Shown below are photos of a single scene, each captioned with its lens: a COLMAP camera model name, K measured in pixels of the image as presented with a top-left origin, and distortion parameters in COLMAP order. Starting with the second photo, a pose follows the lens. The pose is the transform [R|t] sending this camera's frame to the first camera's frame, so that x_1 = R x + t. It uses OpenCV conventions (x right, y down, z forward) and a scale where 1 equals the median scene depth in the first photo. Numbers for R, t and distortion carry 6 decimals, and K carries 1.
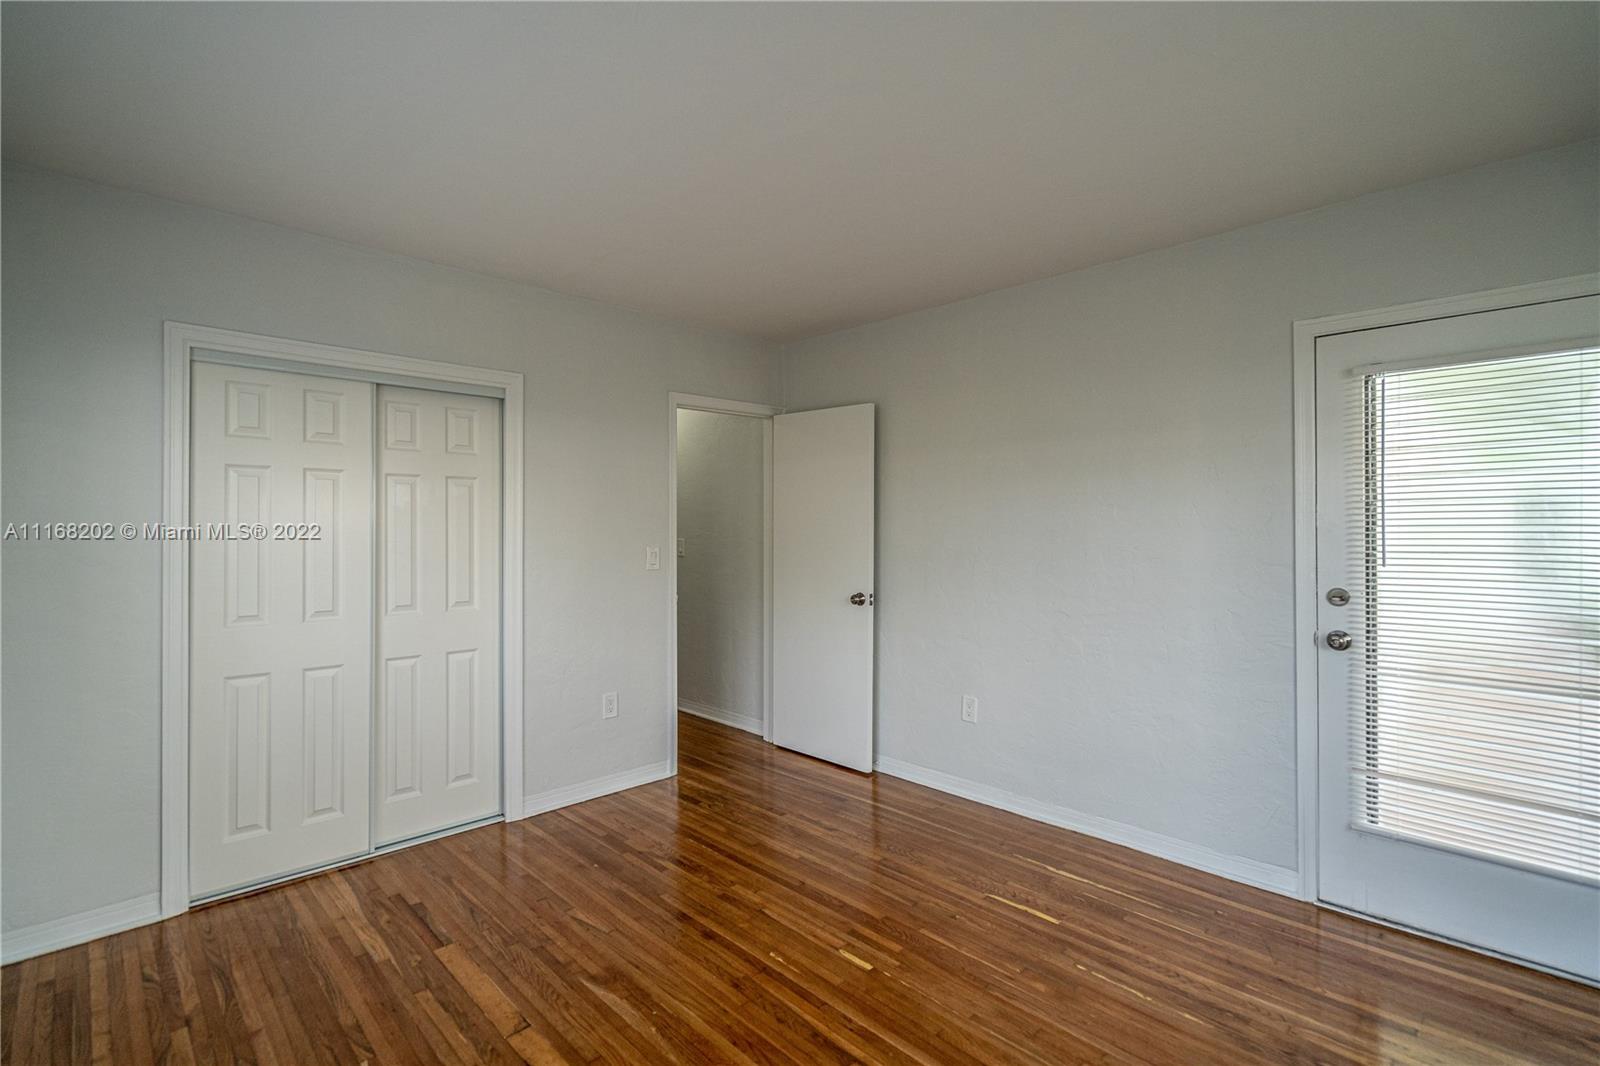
lens RADIAL K [[735.4, 0, 797.5], [0, 735.4, 527.6], [0, 0, 1]] dist [0.001316, 0.000737]
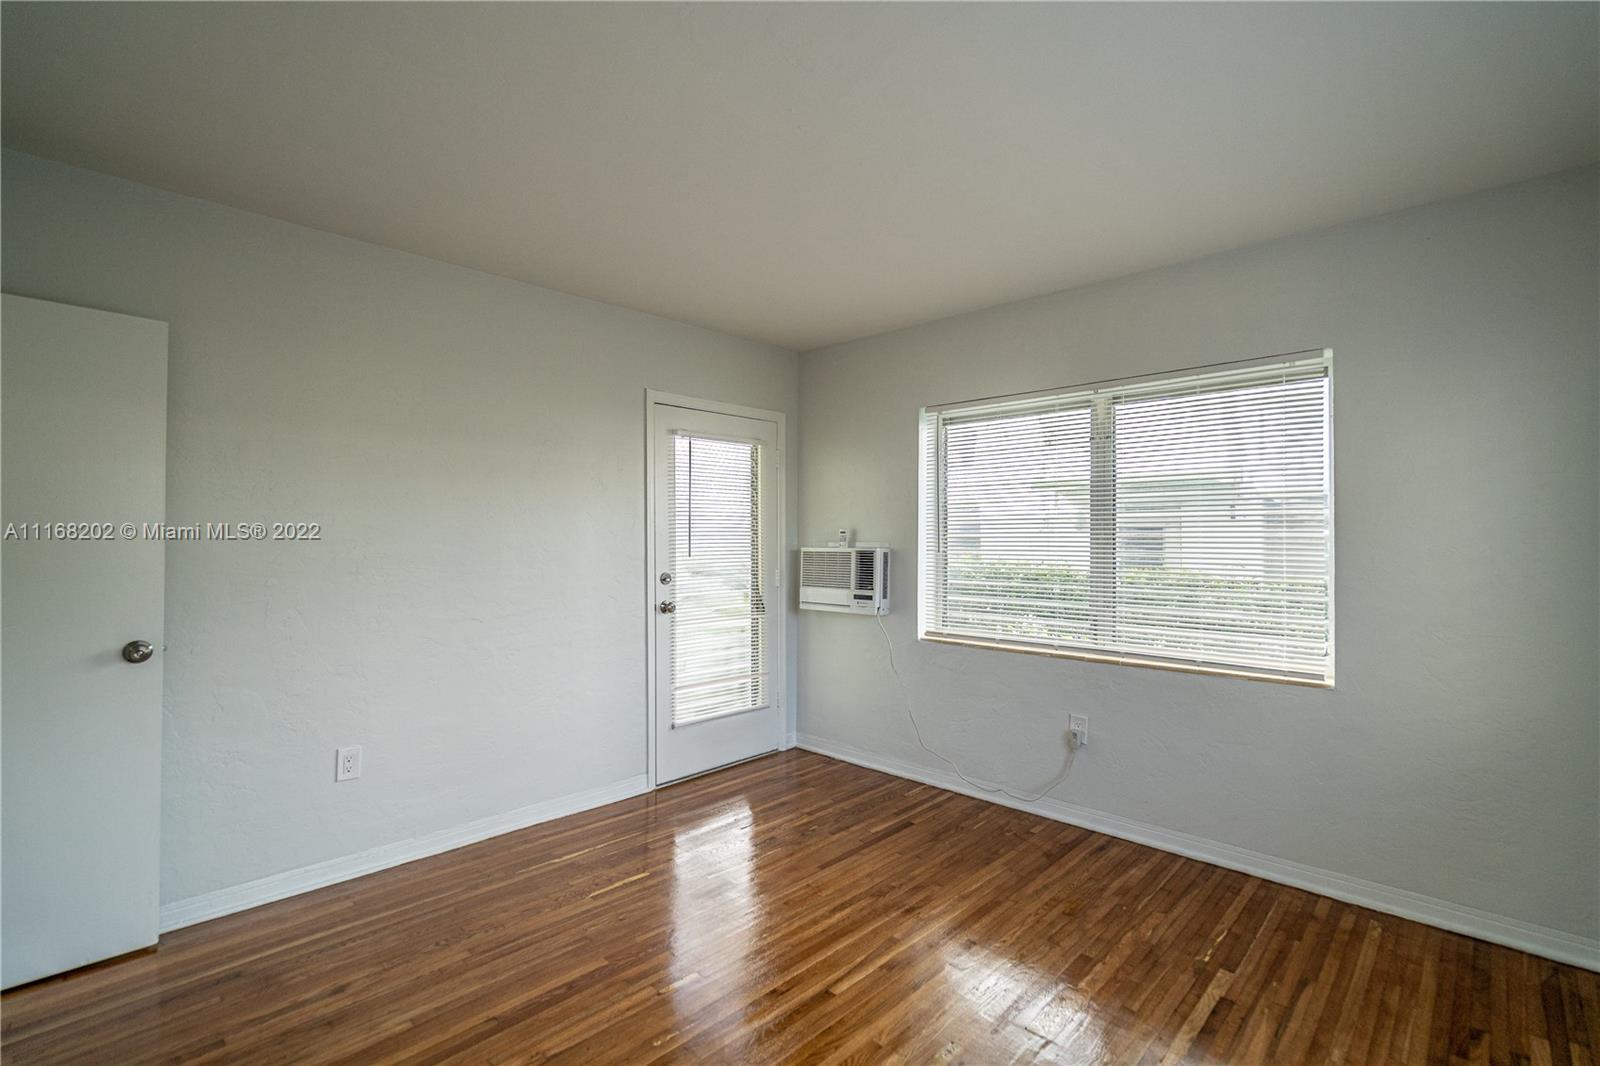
lens RADIAL K [[735.4, 0, 788.2], [0, 735.4, 524.6], [0, 0, 1]] dist [0.001316, 0.000737]
pose [[-0.013040, 0.011548, 0.999848, -0.735566], [-0.005852, 0.999915, -0.011625, 0.000092], [-0.999898, -0.006002, -0.012971, 0.723226]]
